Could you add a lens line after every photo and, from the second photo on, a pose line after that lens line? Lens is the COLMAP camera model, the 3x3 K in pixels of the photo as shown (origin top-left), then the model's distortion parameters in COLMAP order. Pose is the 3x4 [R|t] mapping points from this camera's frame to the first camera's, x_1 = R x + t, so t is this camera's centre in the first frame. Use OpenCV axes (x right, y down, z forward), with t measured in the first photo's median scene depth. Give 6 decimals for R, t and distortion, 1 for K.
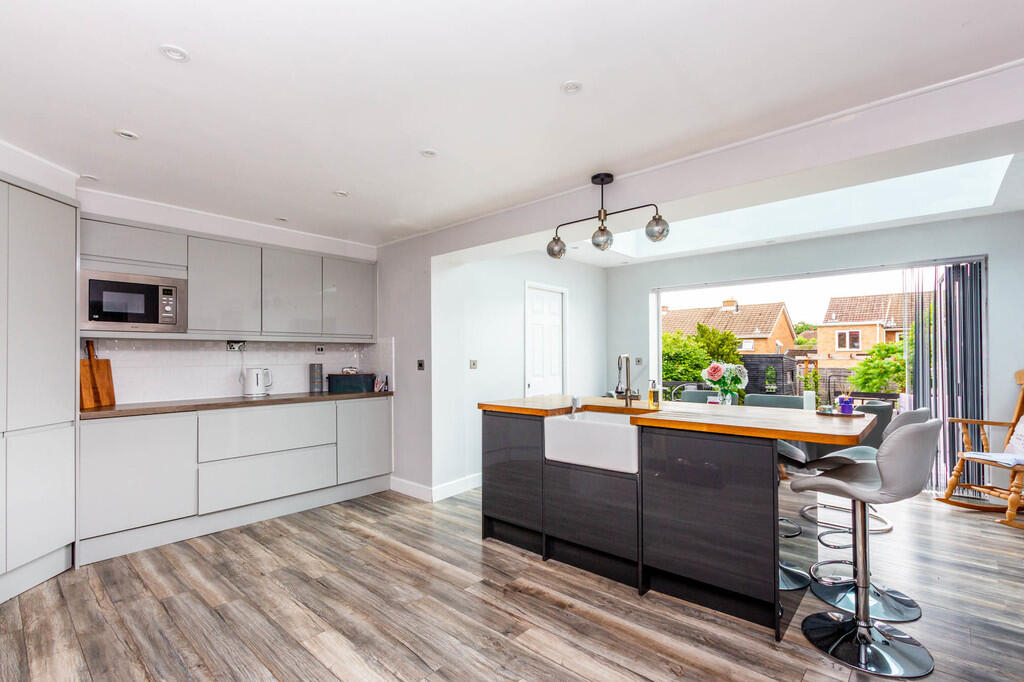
lens RADIAL K [[471.1, 0, 510.9], [0, 471.1, 350.7], [0, 0, 1]] dist [0.000218, -0.000162]
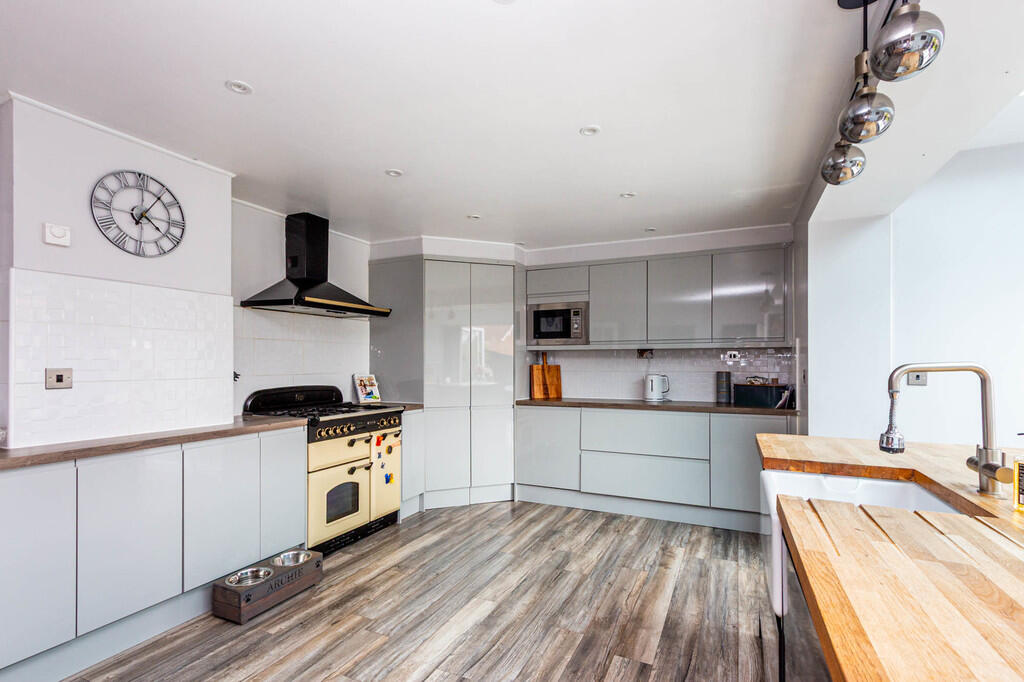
lens RADIAL K [[478.4, 0, 511.7], [0, 478.4, 363.8], [0, 0, 1]] dist [0.000645, 0.000031]
pose [[0.287933, 0.004533, -0.957640, 0.461505], [0.009242, 0.999929, 0.007512, 0.002043], [0.957606, -0.011013, 0.287871, 0.443725]]
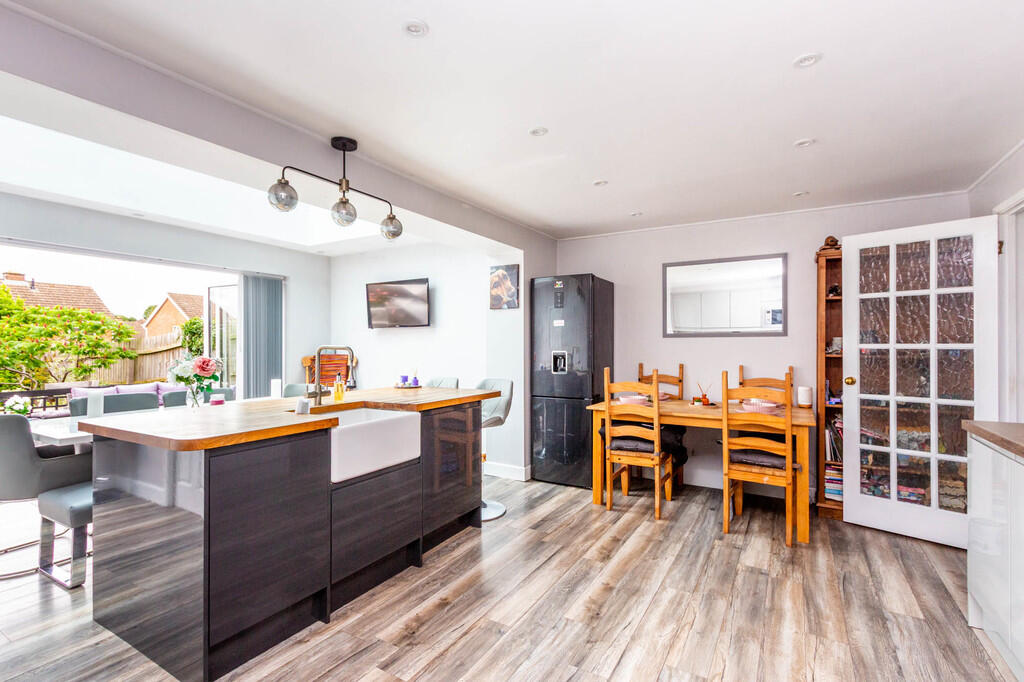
lens RADIAL K [[465.6, 0, 512.0], [0, 465.6, 341.0], [0, 0, 1]] dist [-0.000539, -0.000038]
pose [[-0.183971, 0.013903, 0.982833, -1.202990], [-0.011289, 0.999804, -0.016256, 0.017867], [-0.982867, -0.014086, -0.183778, 1.449851]]
